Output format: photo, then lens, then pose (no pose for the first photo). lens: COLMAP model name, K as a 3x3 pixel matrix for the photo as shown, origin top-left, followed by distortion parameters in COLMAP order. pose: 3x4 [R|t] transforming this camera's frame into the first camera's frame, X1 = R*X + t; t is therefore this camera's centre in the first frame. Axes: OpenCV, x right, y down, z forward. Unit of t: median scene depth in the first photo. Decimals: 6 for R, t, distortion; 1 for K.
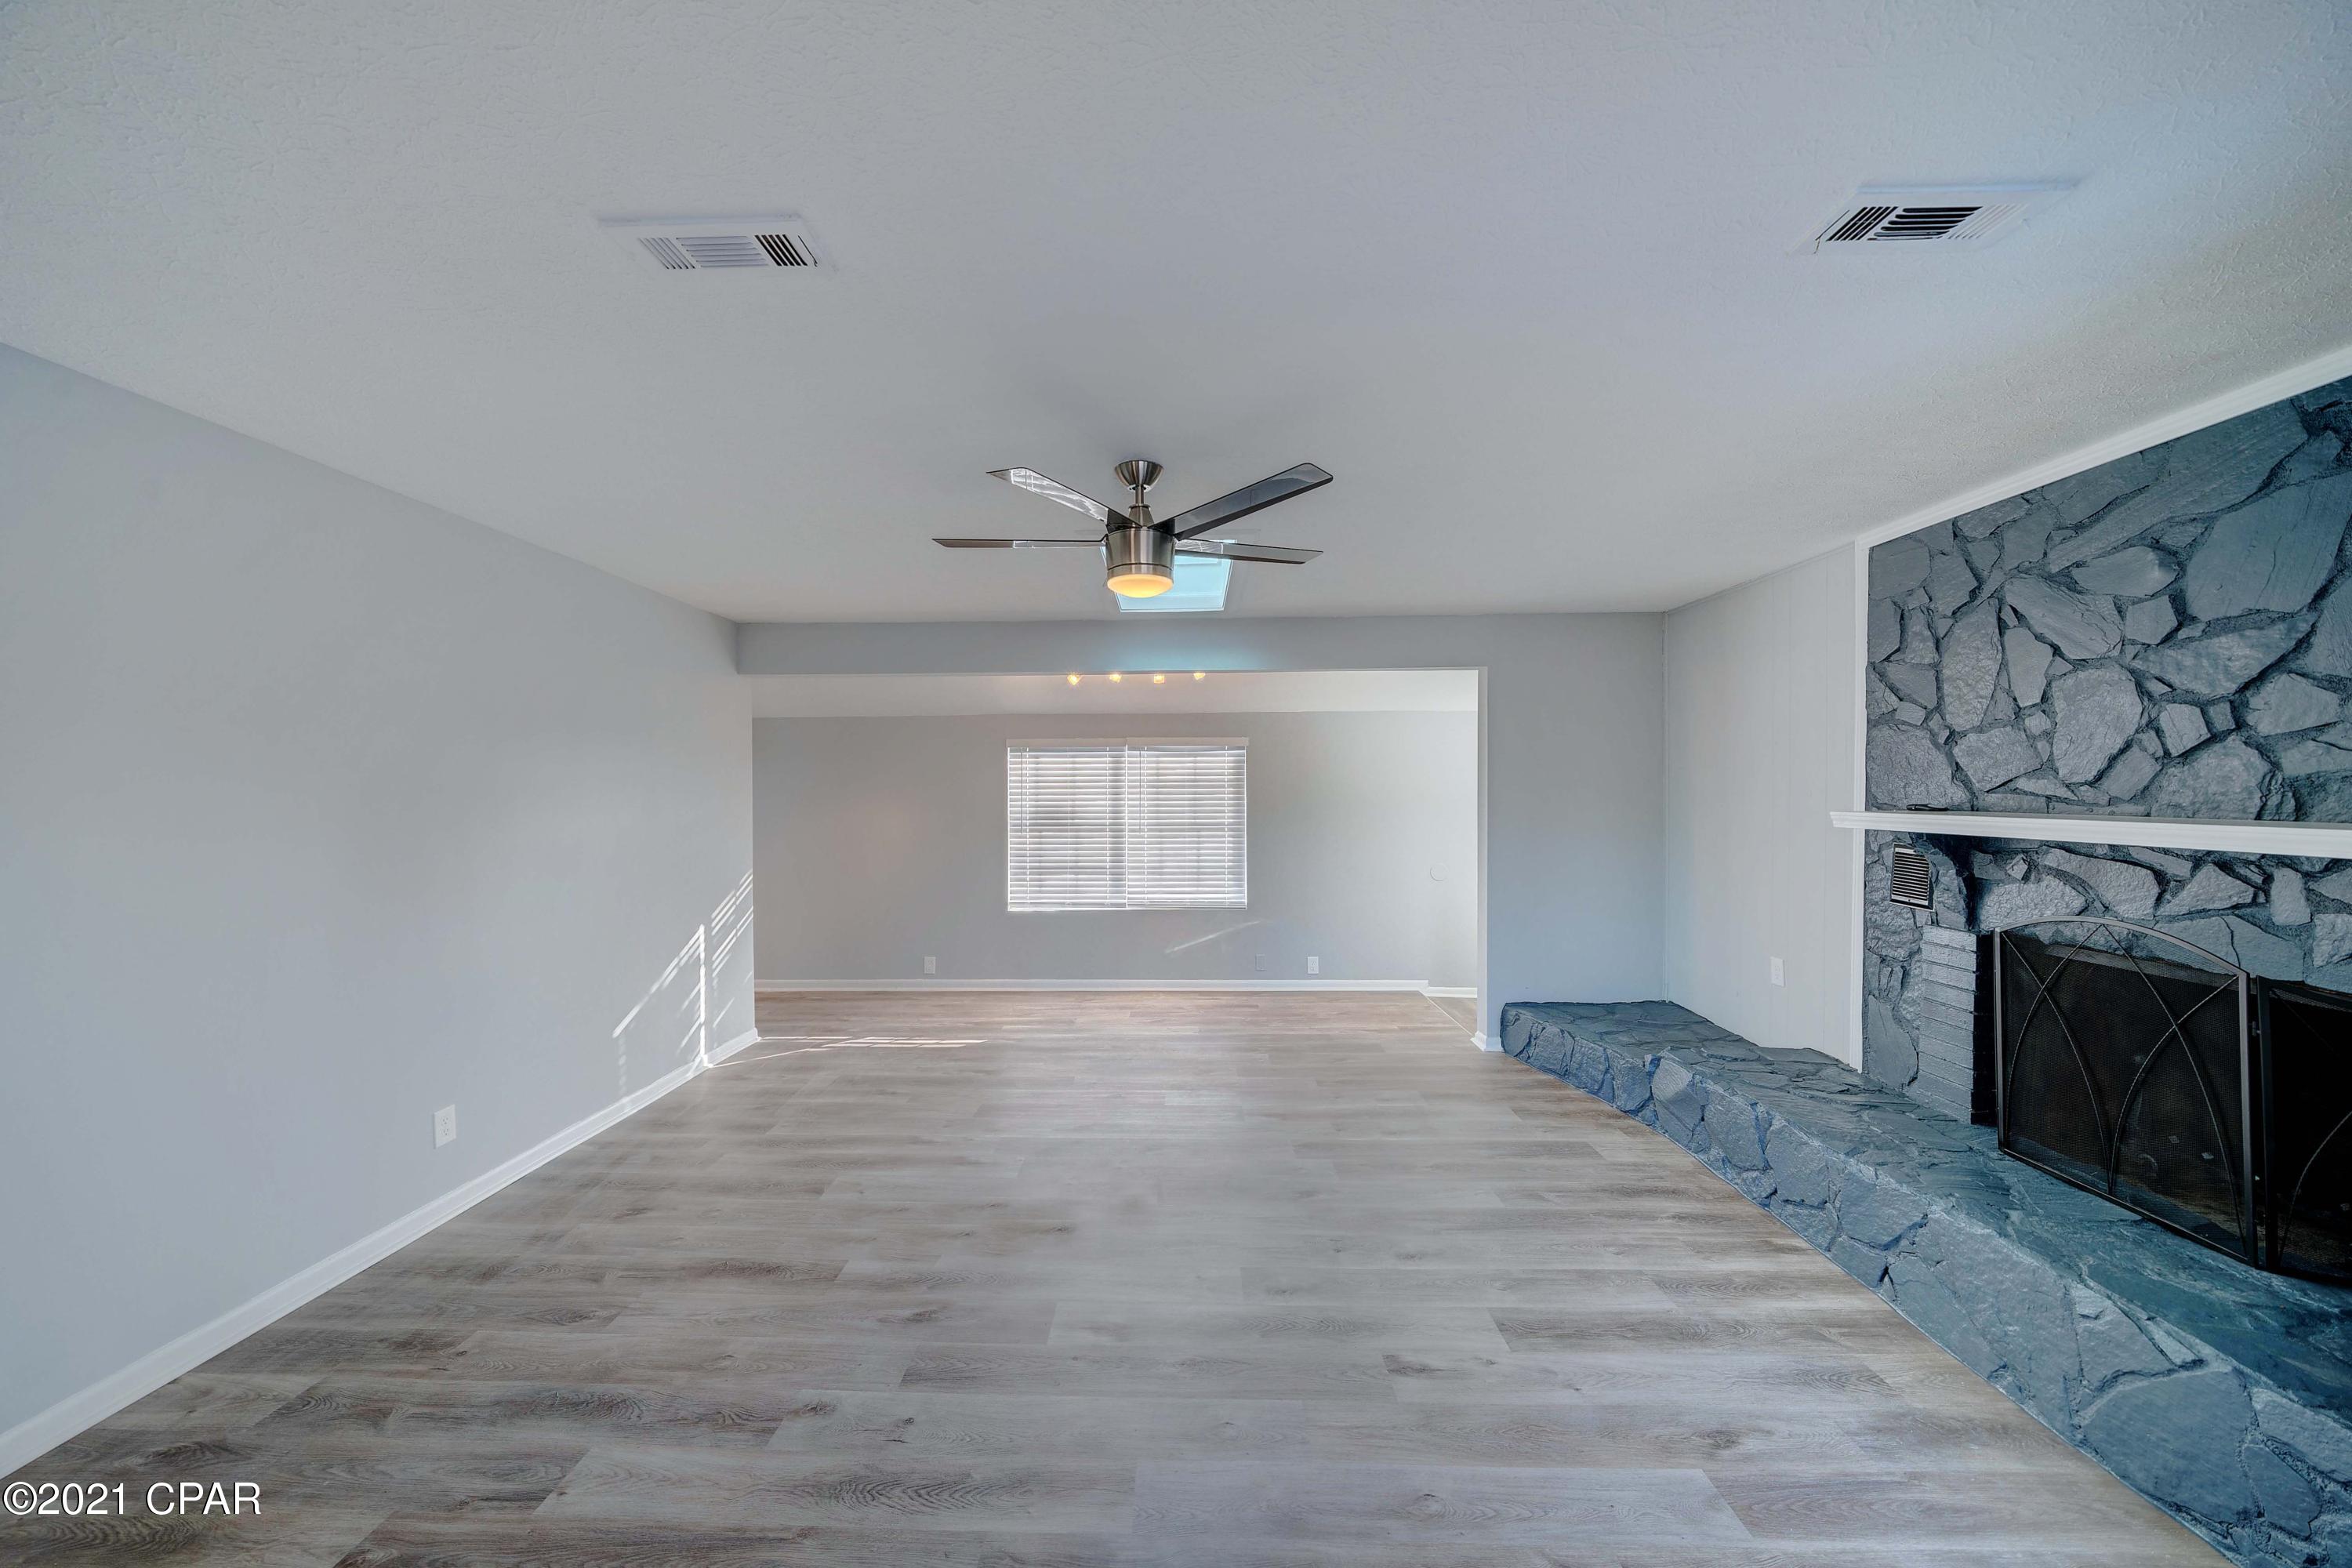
lens RADIAL K [[809.8, 0, 1159.6], [0, 809.8, 803.3], [0, 0, 1]] dist [-0.003211, -0.000089]
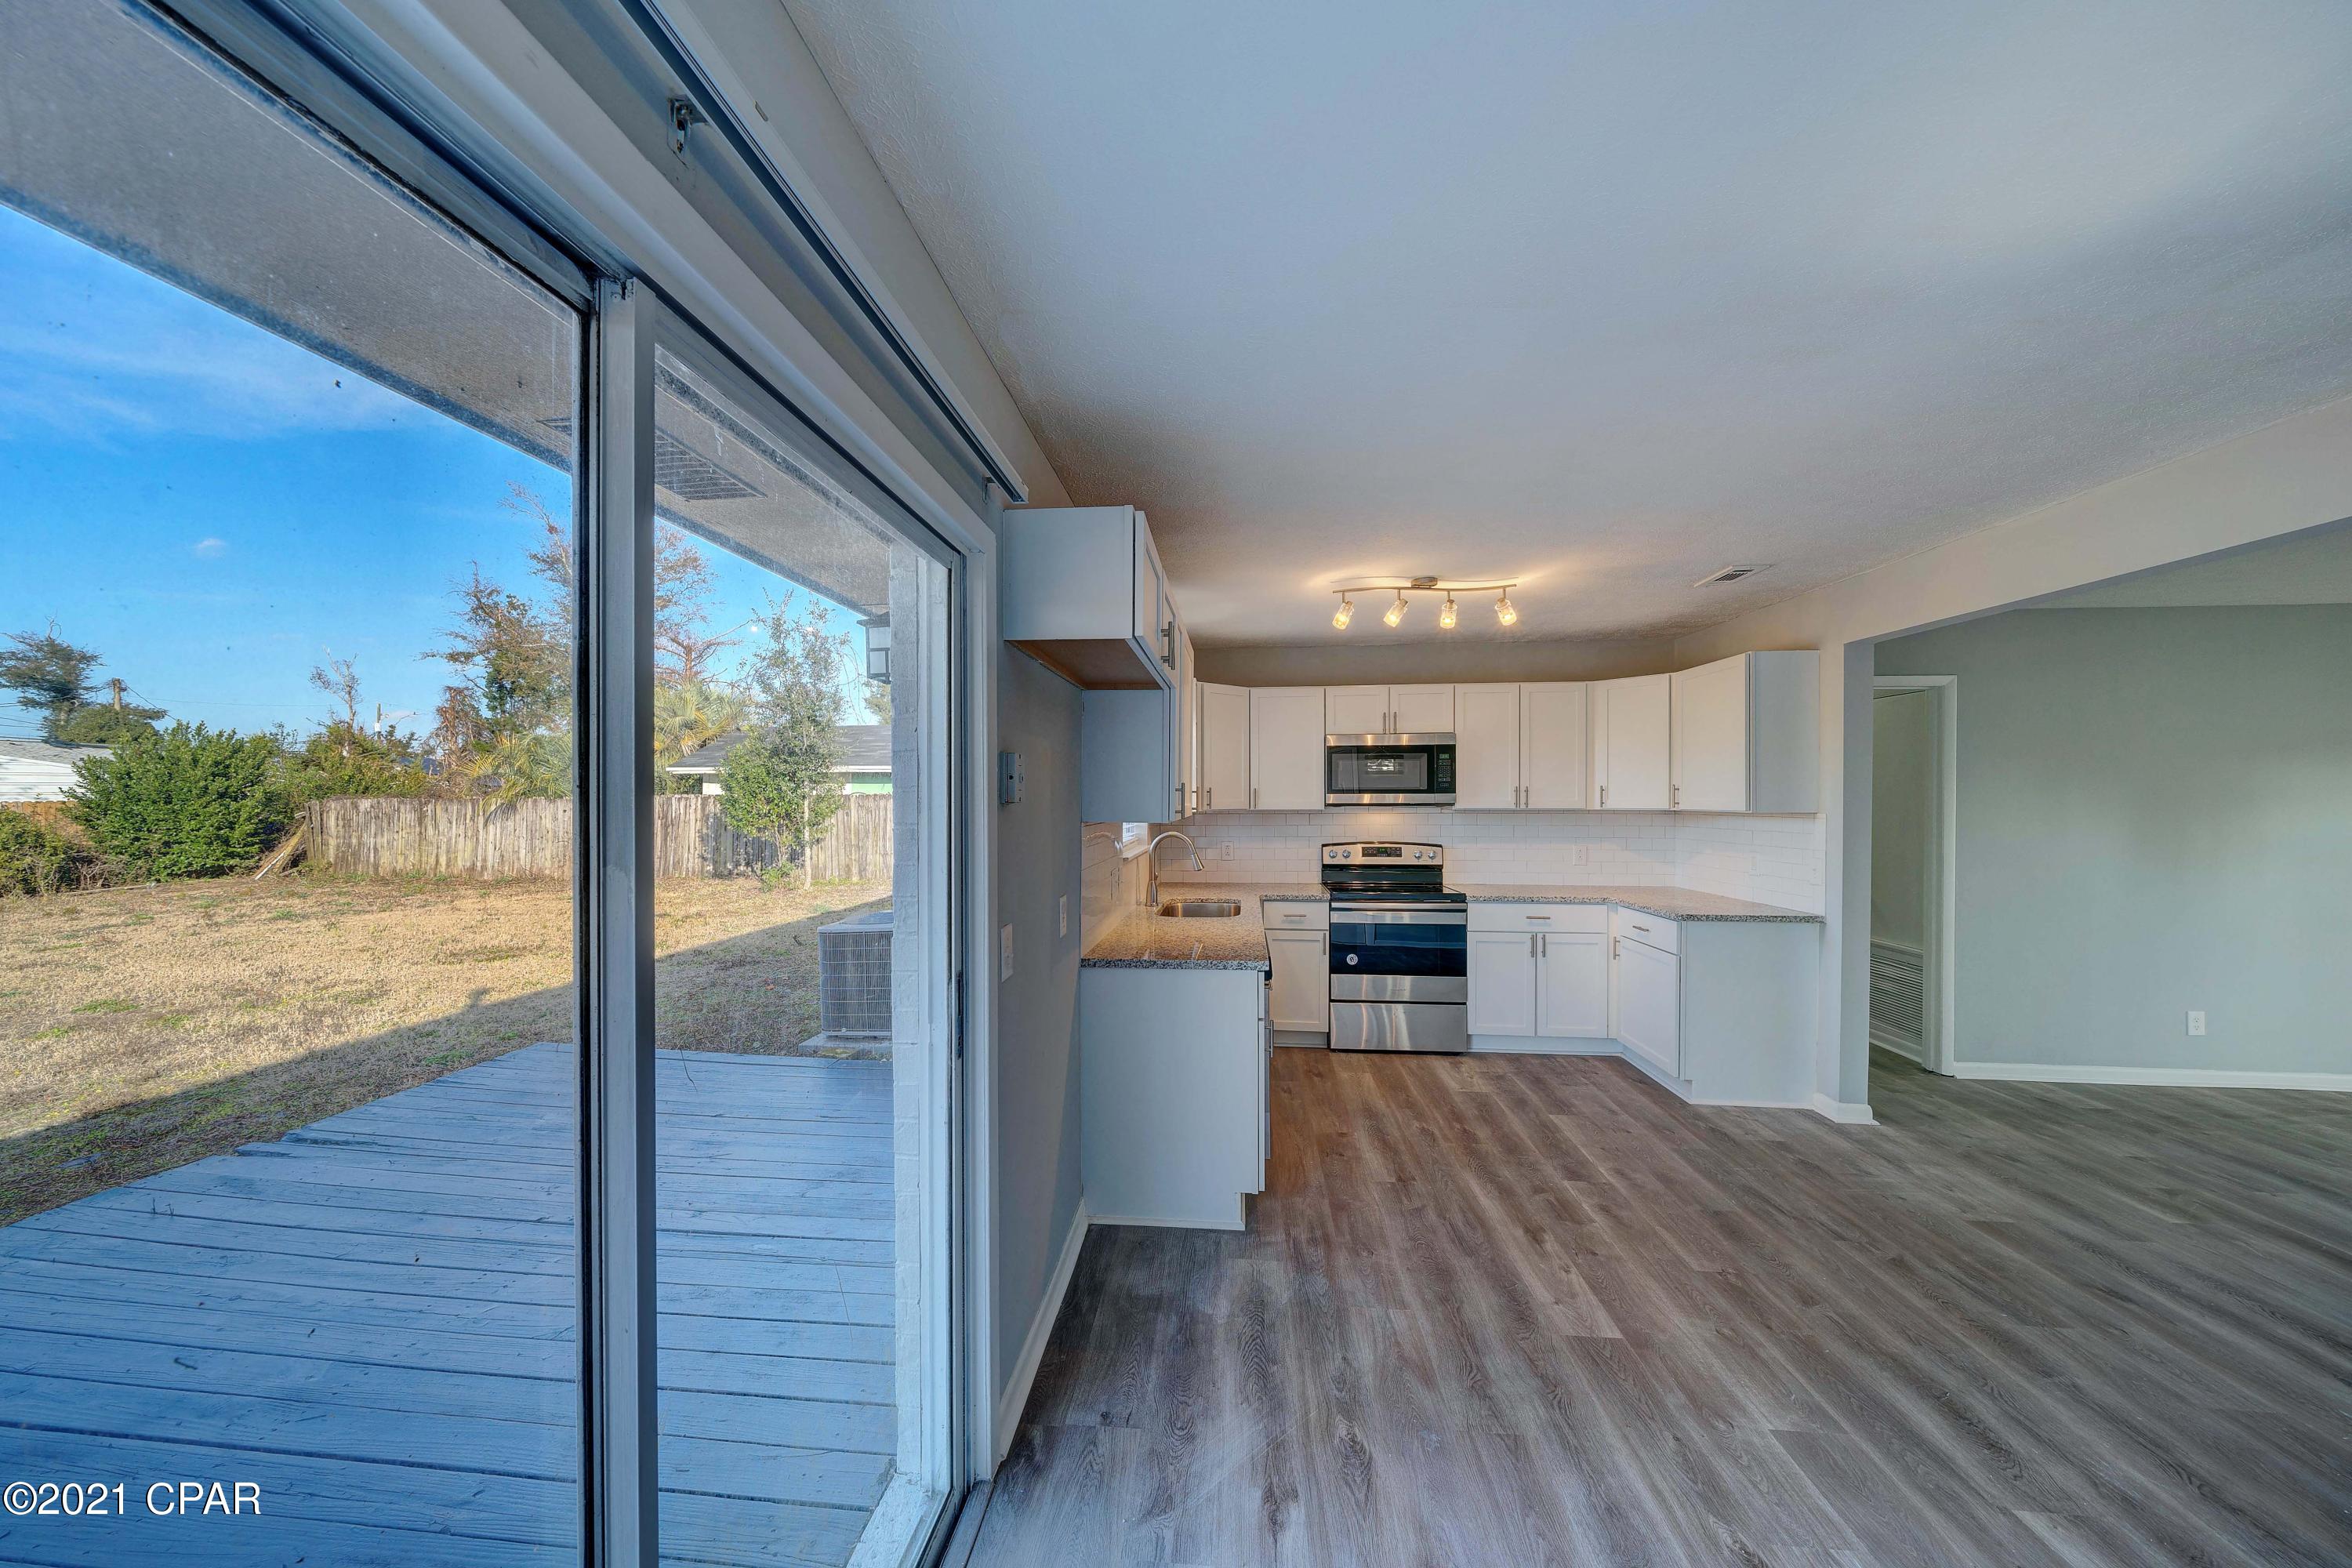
lens RADIAL K [[807.6, 0, 1162.2], [0, 807.6, 796.9], [0, 0, 1]] dist [-0.002603, -0.000104]
pose [[-0.061026, 0.004448, -0.998126, 0.789802], [-0.017485, 0.999832, 0.005525, 0.010525], [0.997983, 0.017789, -0.060938, -0.914108]]
